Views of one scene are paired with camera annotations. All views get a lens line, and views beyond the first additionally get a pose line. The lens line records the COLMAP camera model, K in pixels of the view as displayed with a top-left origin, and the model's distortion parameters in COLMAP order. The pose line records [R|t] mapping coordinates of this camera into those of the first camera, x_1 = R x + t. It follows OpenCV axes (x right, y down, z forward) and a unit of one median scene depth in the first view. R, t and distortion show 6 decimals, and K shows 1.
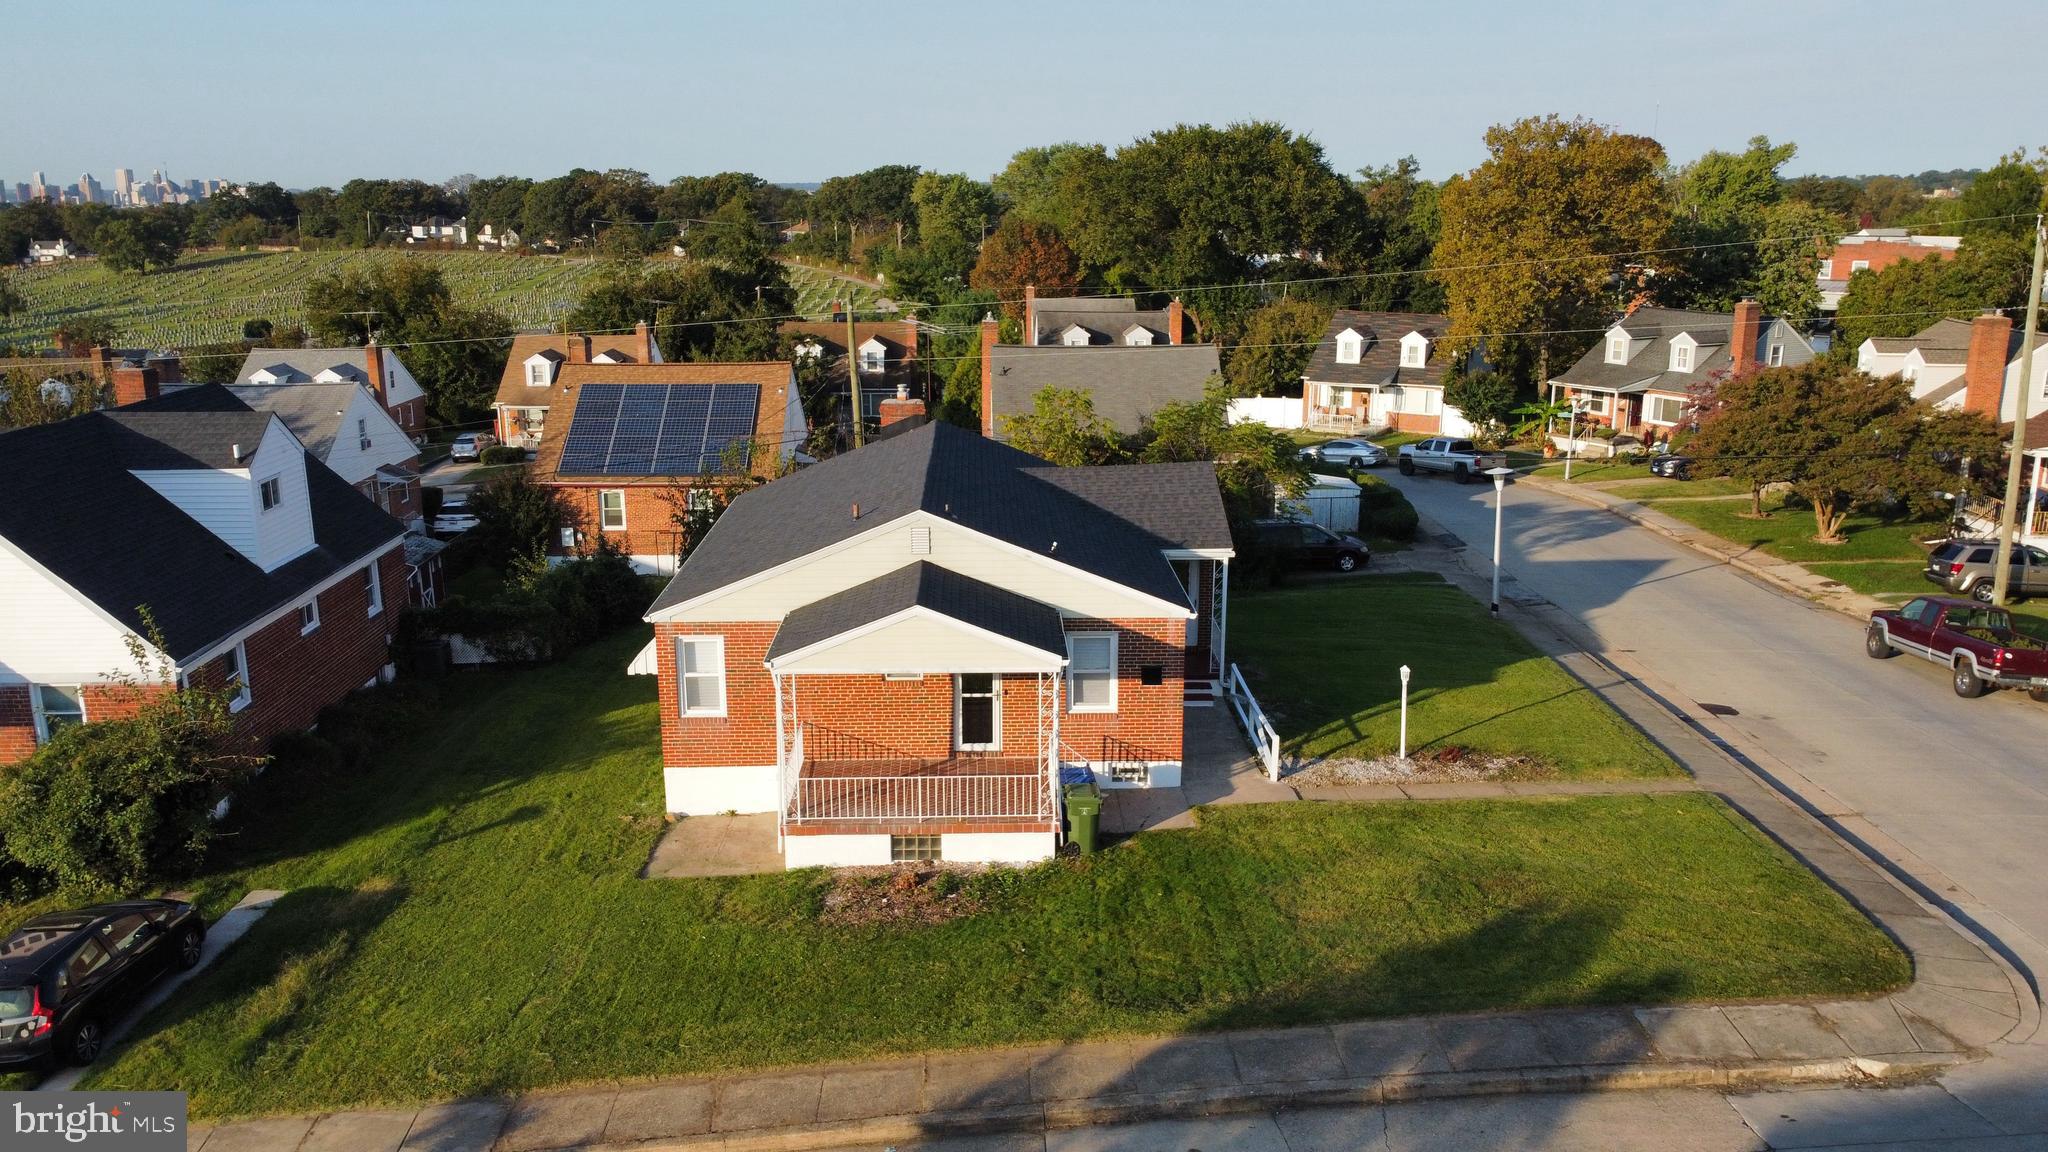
lens RADIAL K [[1438.2, 0, 912.3], [0, 1438.2, 614.4], [0, 0, 1]] dist [0.005842, -0.003265]
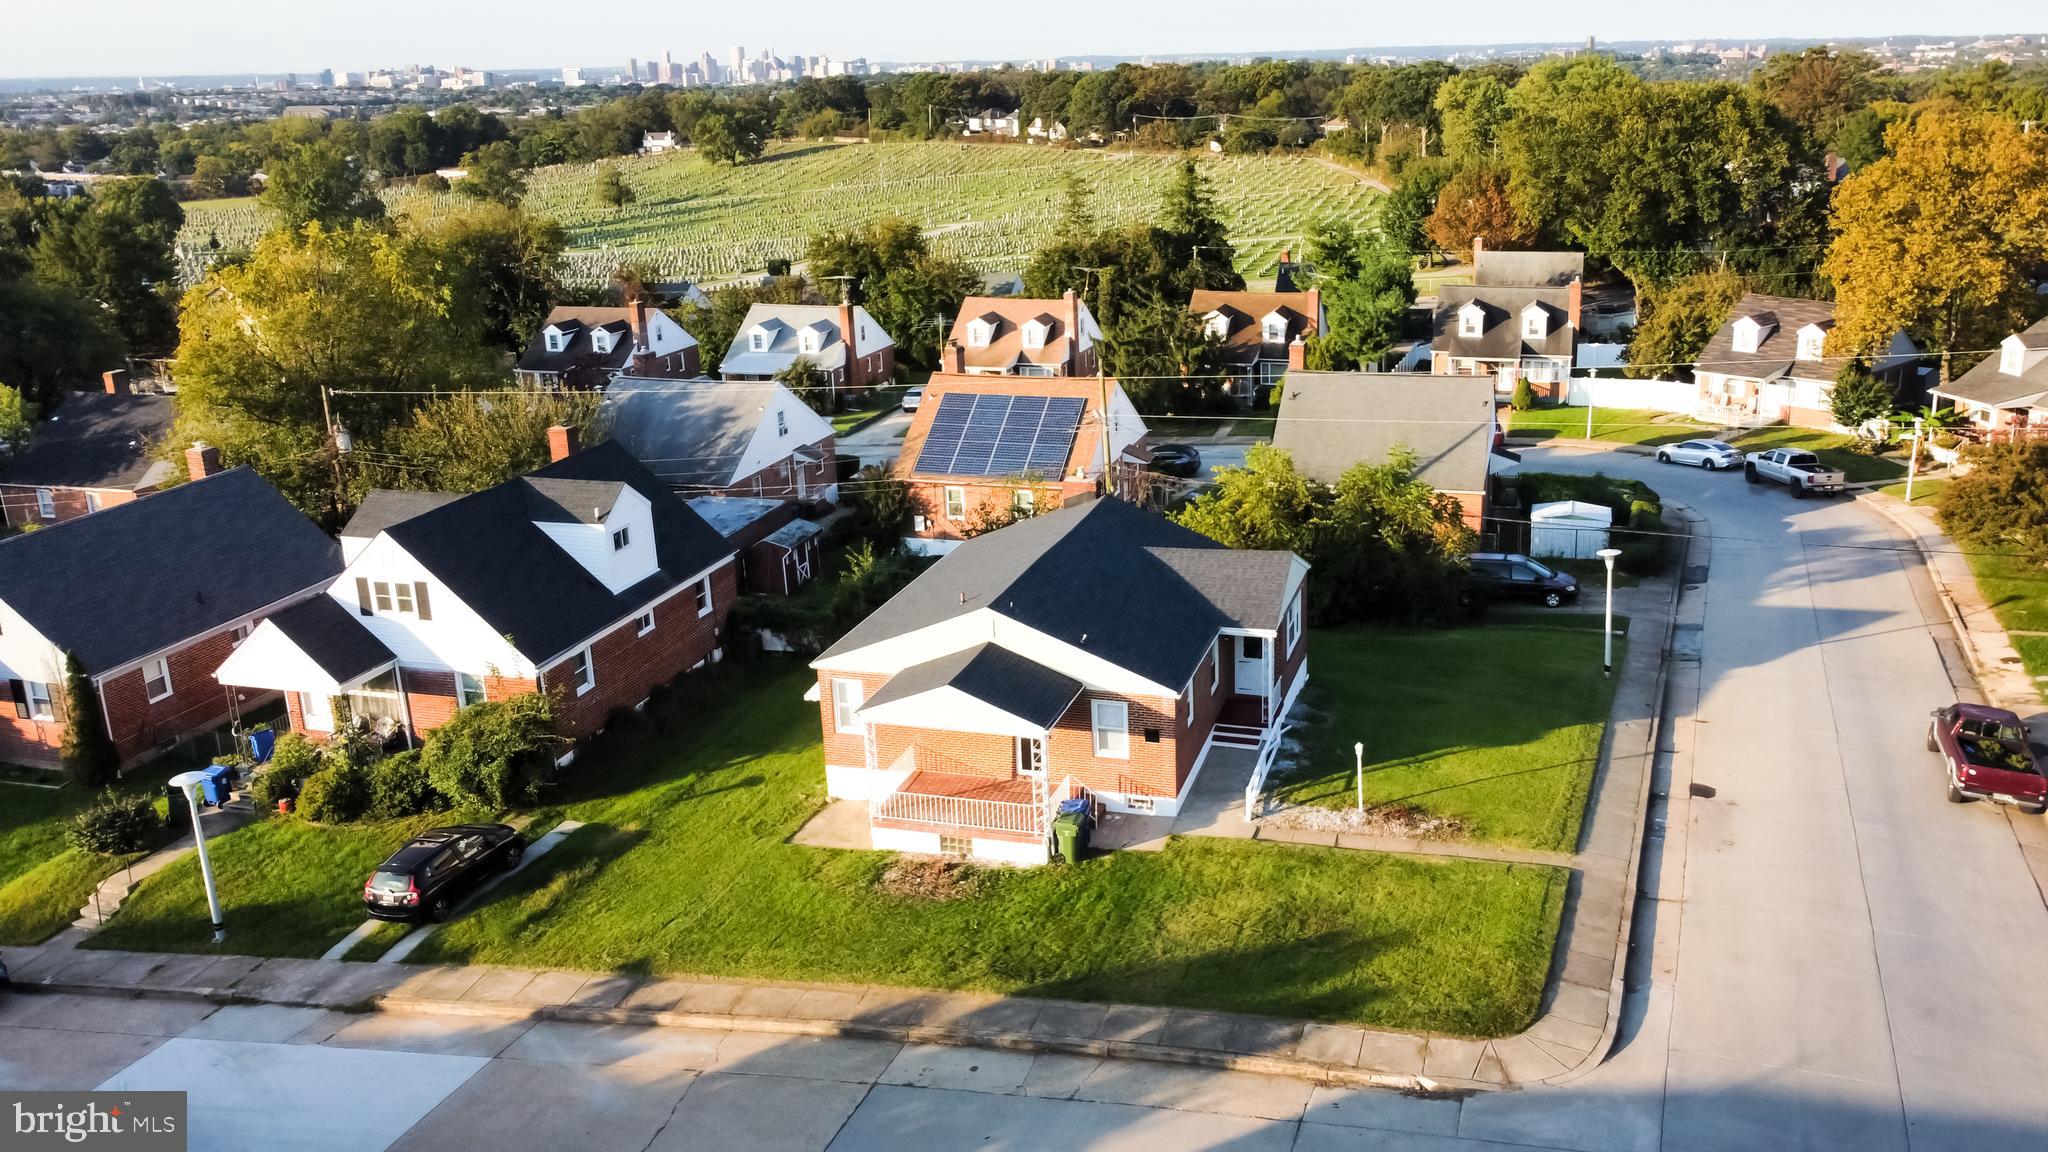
lens RADIAL K [[1438.2, 0, 1027.1], [0, 1438.2, 577.9], [0, 0, 1]] dist [0.005842, -0.003265]
pose [[0.961318, 0.064372, -0.267812, 0.338795], [-0.052879, 0.997353, 0.049917, -0.139856], [0.270317, -0.033824, 0.962177, -0.283556]]
